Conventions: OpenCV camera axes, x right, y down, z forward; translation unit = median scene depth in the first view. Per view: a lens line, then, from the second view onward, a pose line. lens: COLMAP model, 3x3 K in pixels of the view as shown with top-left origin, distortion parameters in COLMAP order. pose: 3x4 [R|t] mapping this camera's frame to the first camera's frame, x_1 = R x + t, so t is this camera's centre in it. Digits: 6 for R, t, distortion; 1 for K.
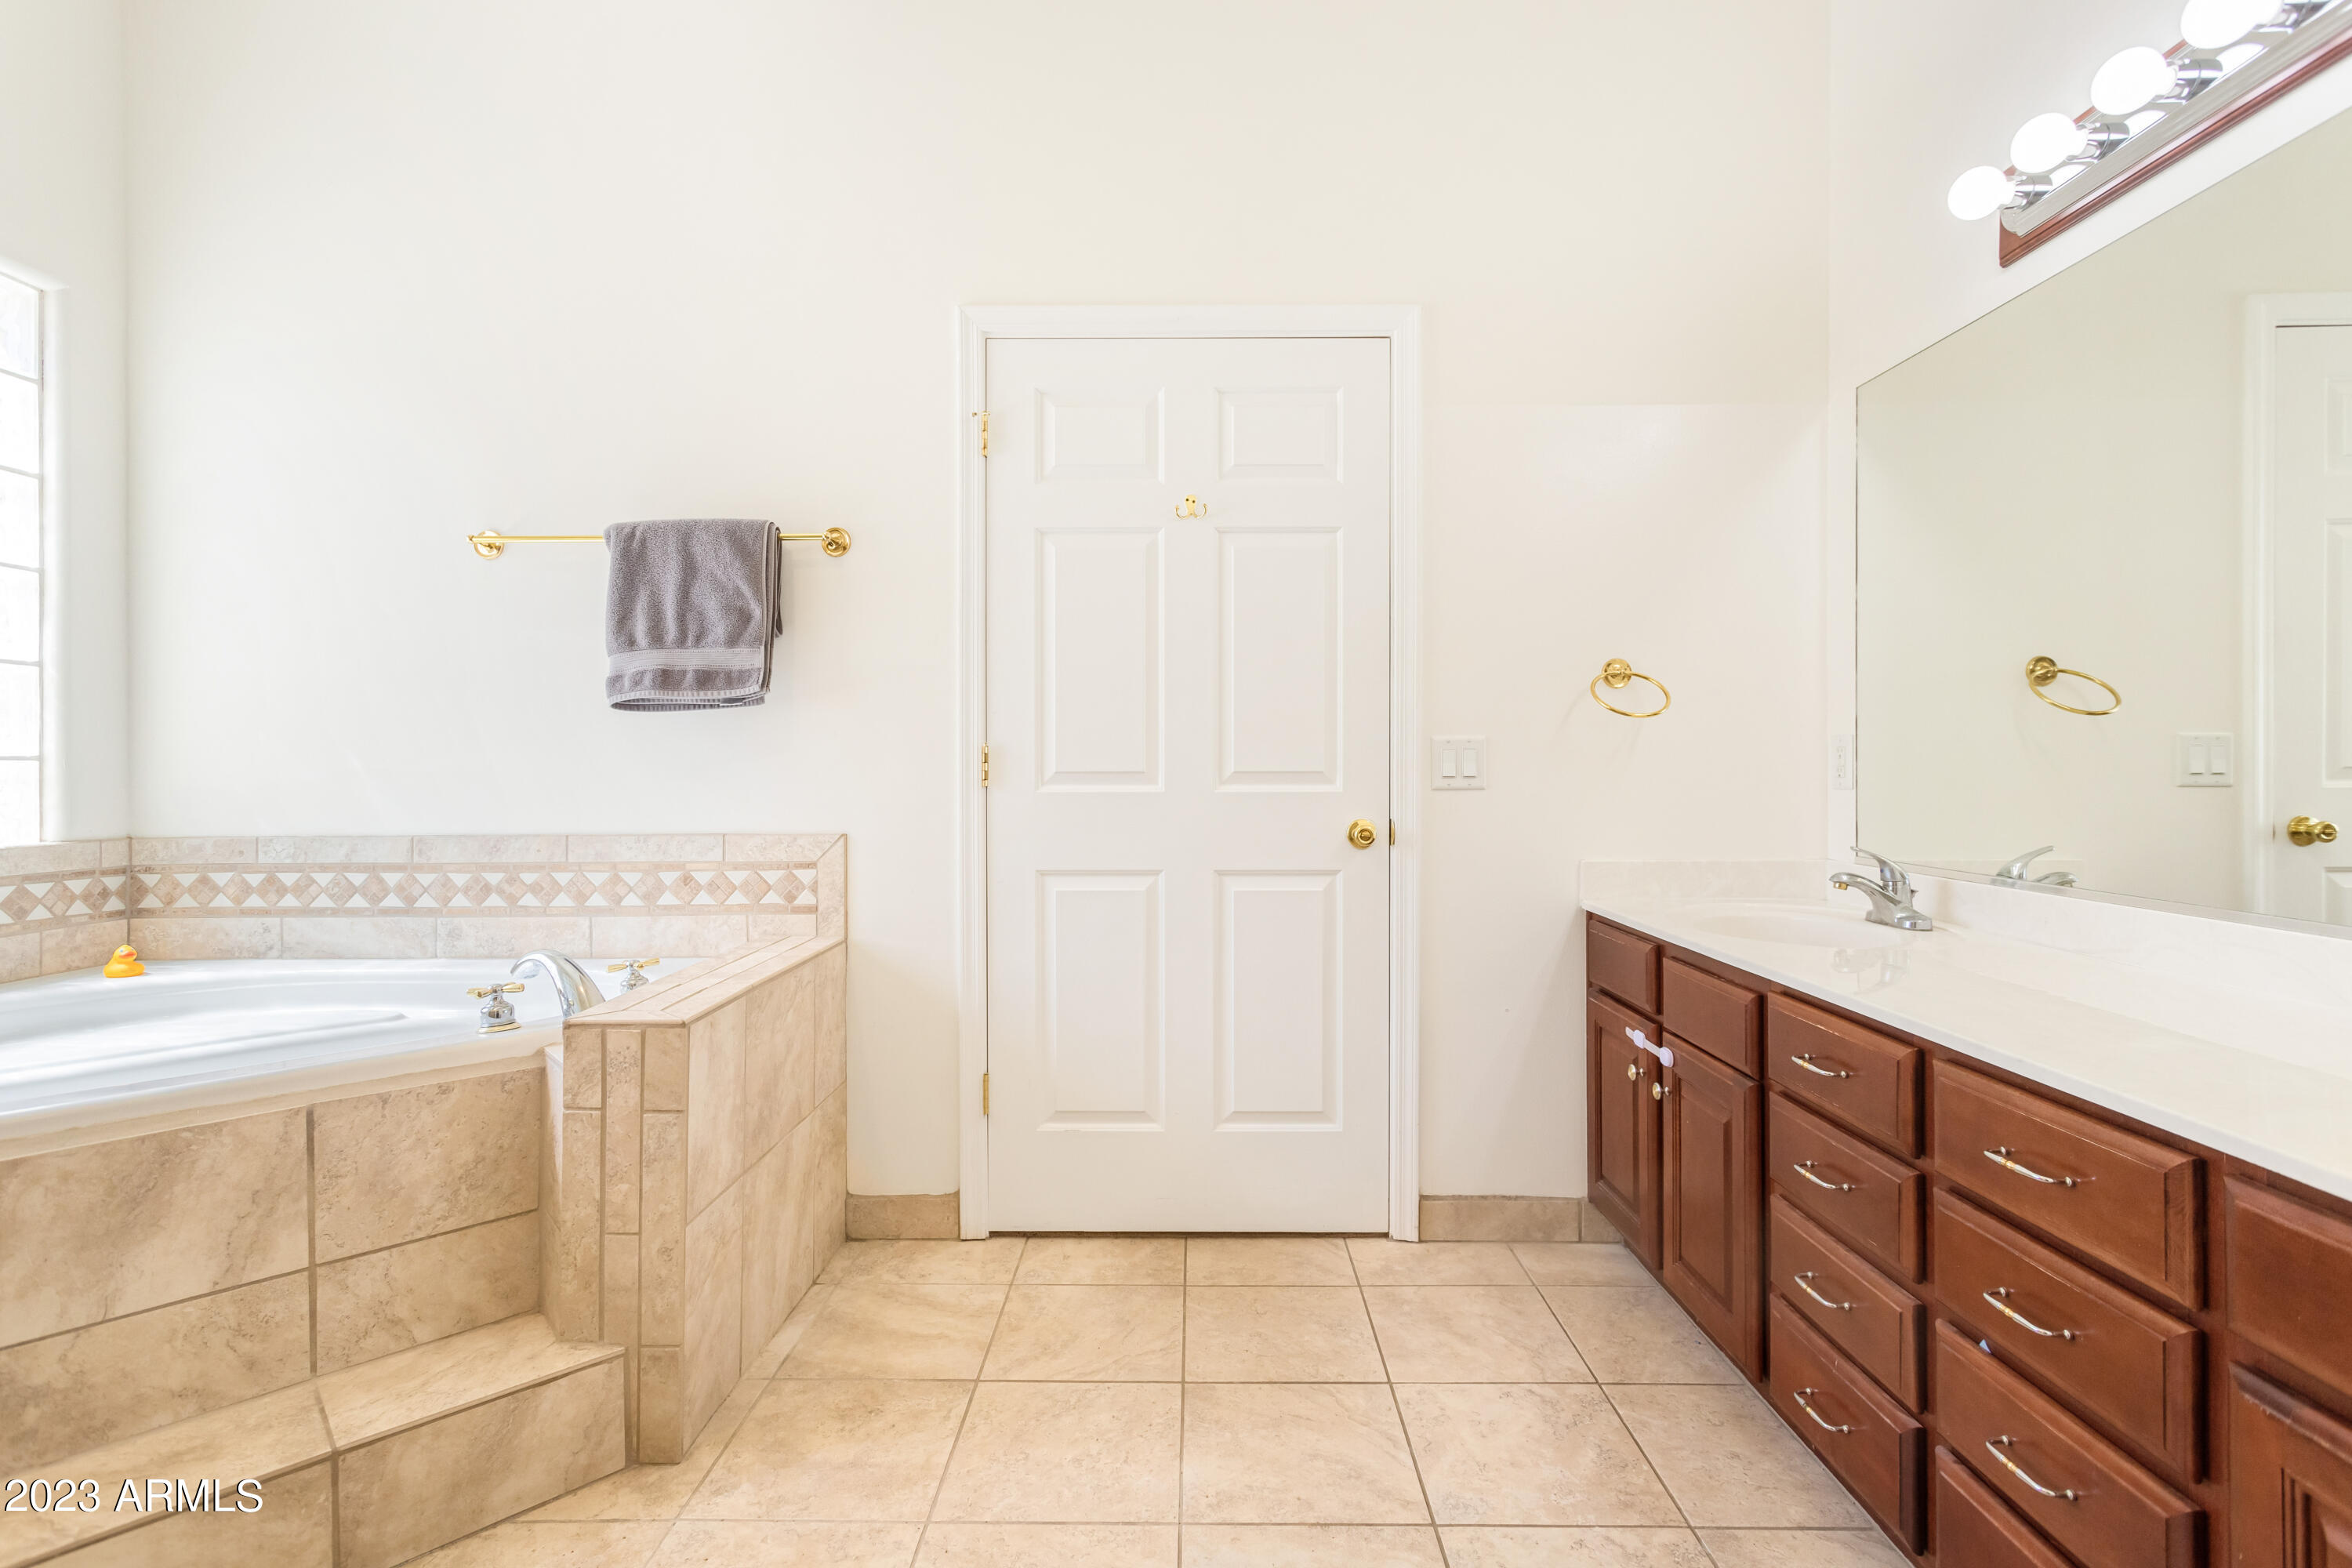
lens RADIAL K [[1129.1, 0, 1173.8], [0, 1129.1, 769.4], [0, 0, 1]] dist [-0.000903, 0.000107]
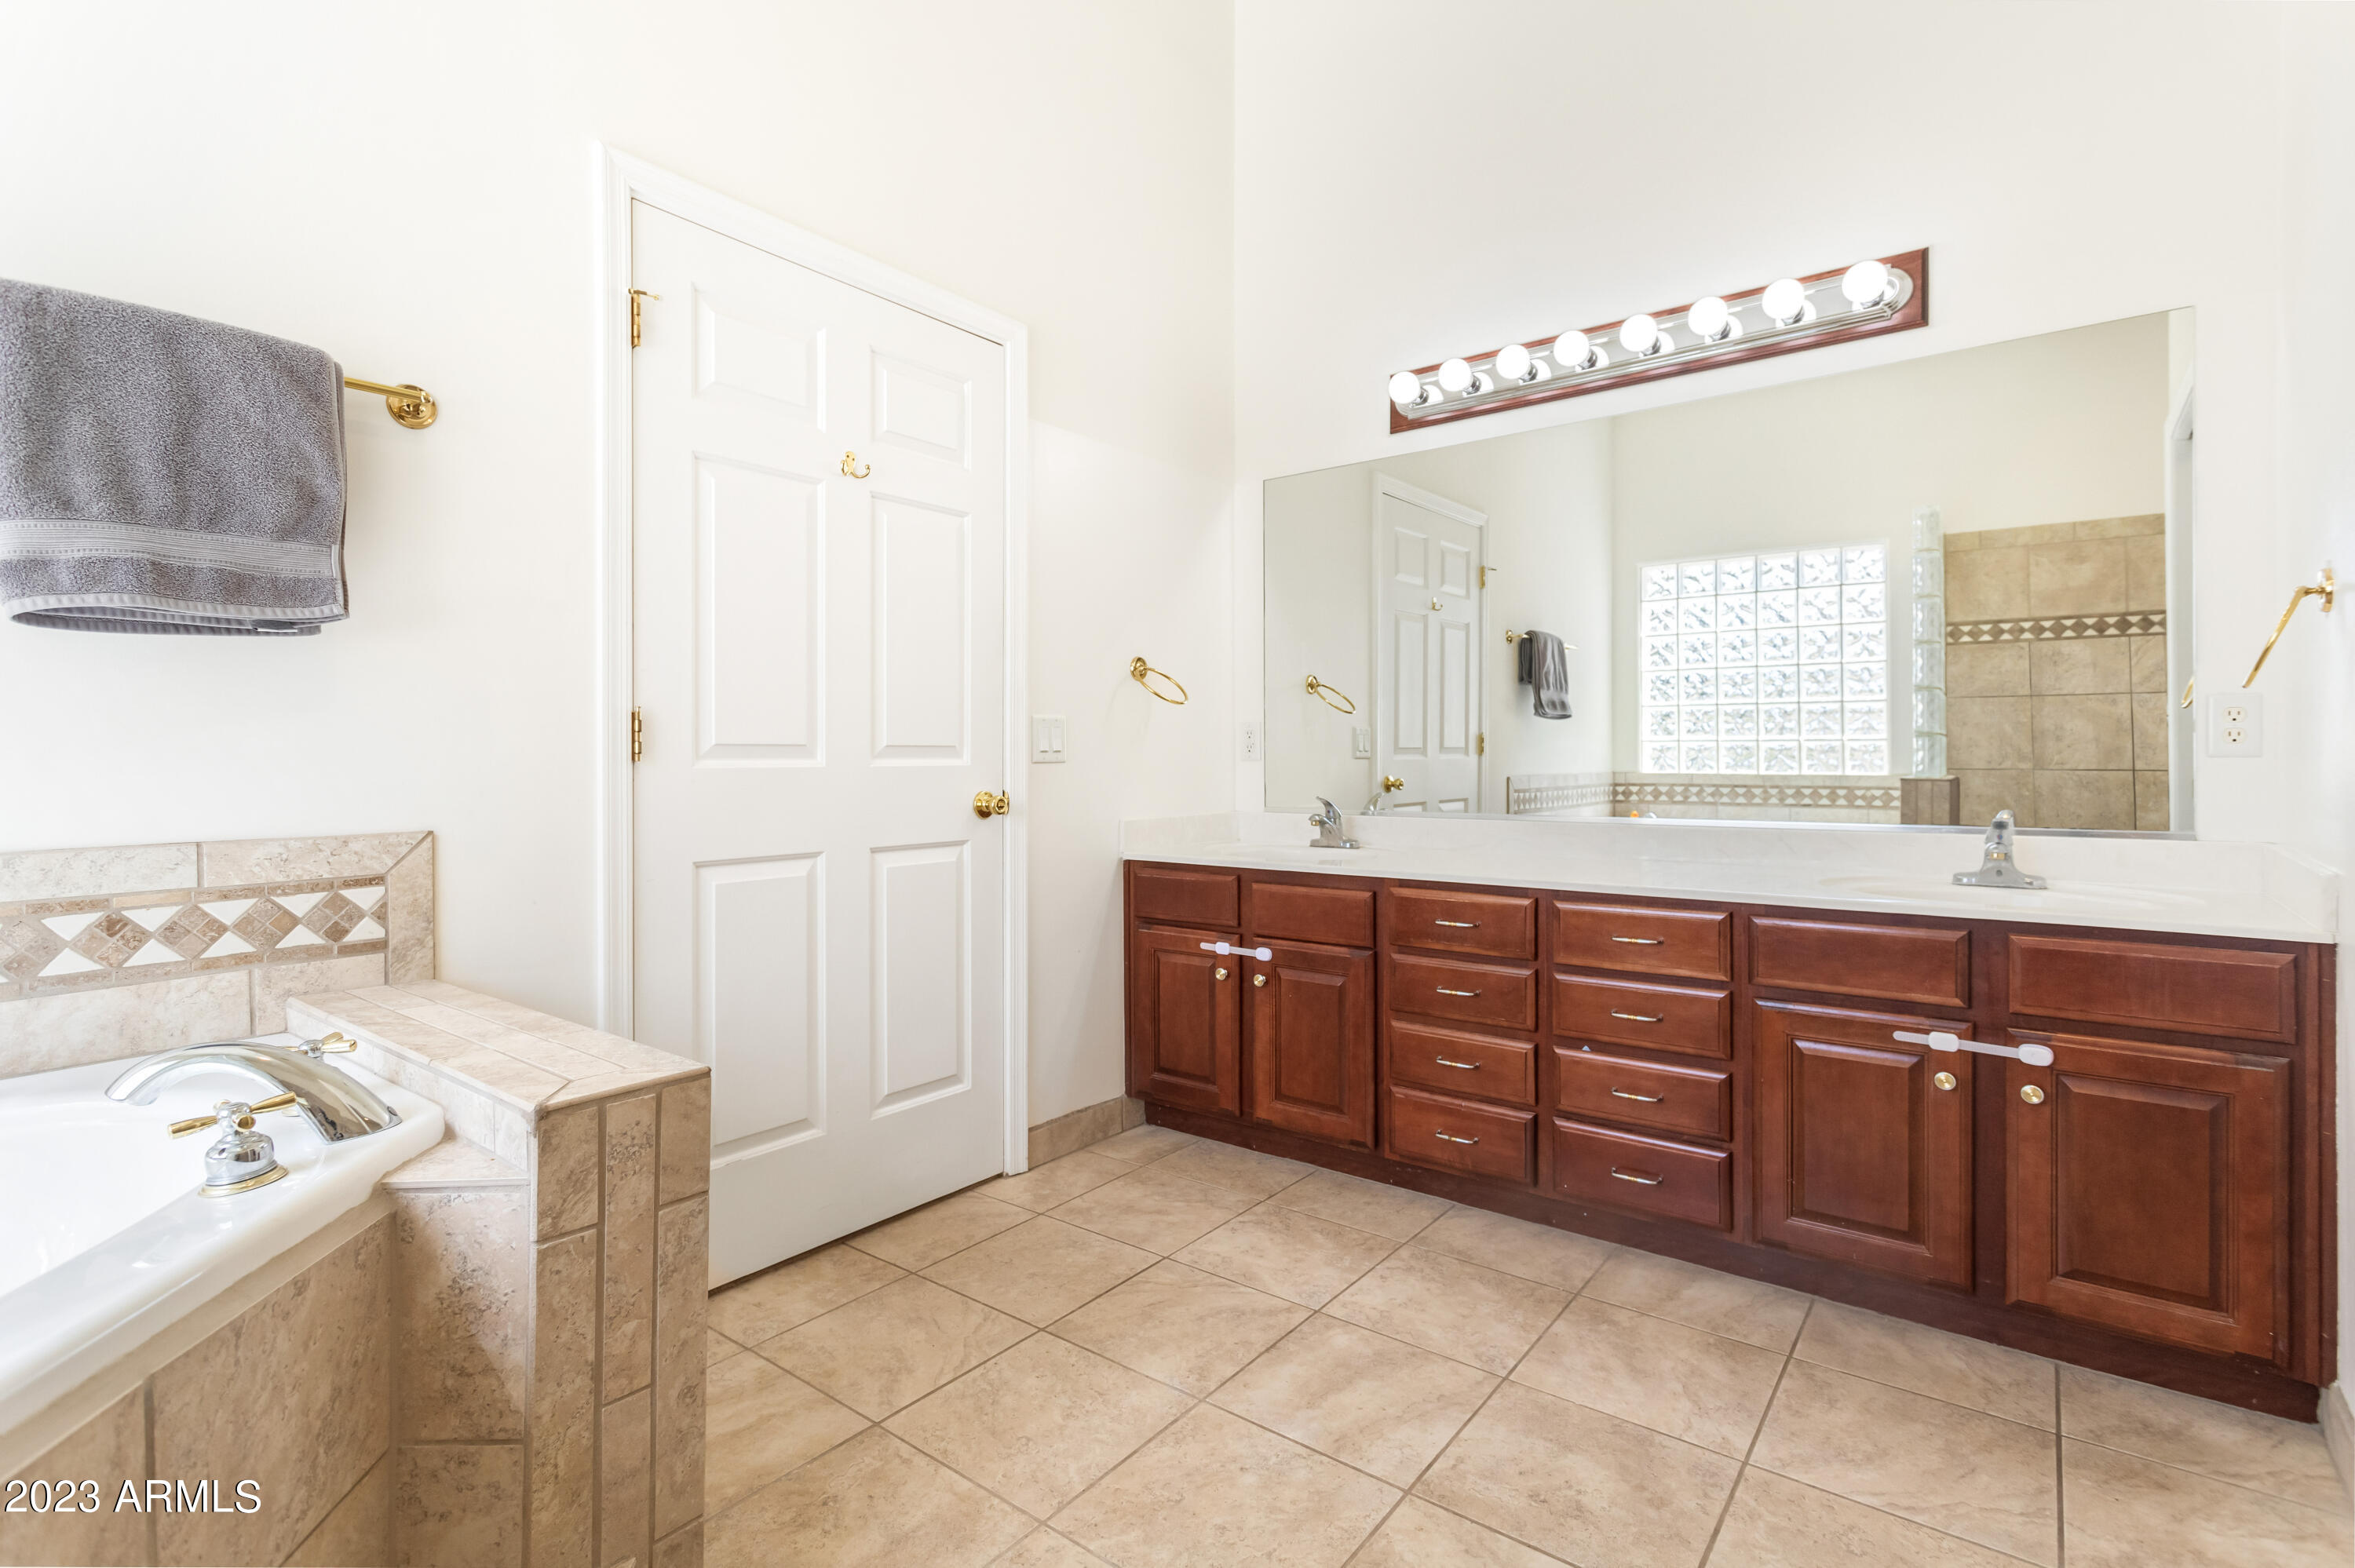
lens RADIAL K [[1130.4, 0, 1176.3], [0, 1130.4, 768.5], [0, 0, 1]] dist [-0.000903, 0.000107]
pose [[0.594647, -0.008773, 0.803939, -0.598076], [0.007957, 0.999956, 0.005026, 0.019345], [-0.803948, 0.003408, 0.594690, 0.226092]]
